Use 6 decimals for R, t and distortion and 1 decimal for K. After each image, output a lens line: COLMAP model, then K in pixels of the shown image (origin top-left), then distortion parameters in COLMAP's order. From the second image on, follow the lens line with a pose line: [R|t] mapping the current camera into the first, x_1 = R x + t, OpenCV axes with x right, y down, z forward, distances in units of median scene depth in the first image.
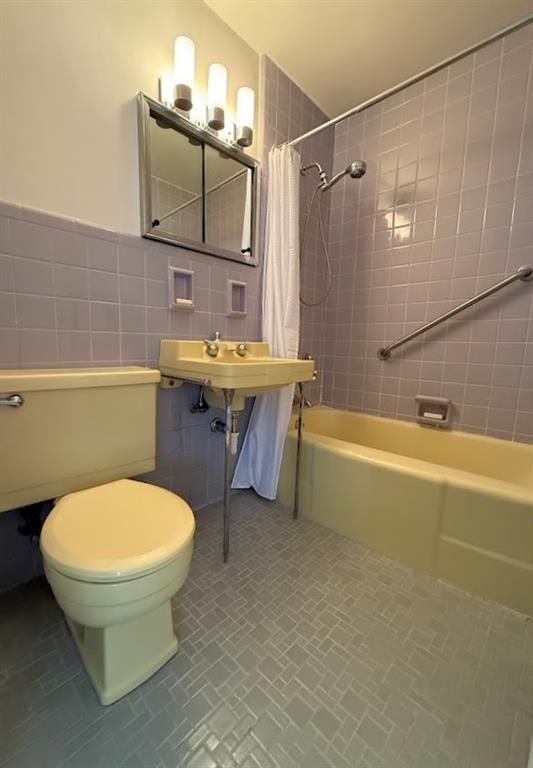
lens RADIAL K [[317.9, 0, 241.0], [0, 317.9, 383.4], [0, 0, 1]] dist [0.000917, -0.000128]
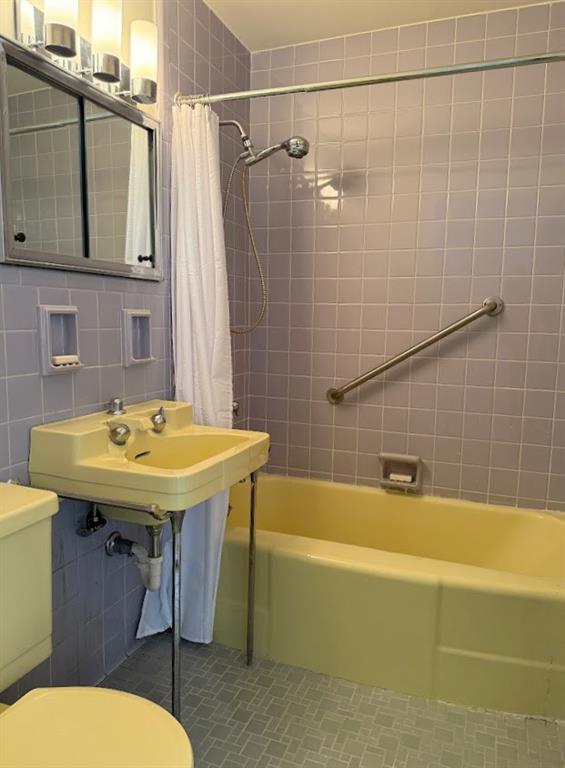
lens RADIAL K [[560.2, 0, 282.5], [0, 560.2, 384.0], [0, 0, 1]] dist [0.088596, -0.138240]
pose [[0.908863, -0.059211, 0.412871, -0.218082], [0.057057, 0.998217, 0.017556, -0.178985], [-0.413174, 0.007601, 0.910620, -0.126946]]
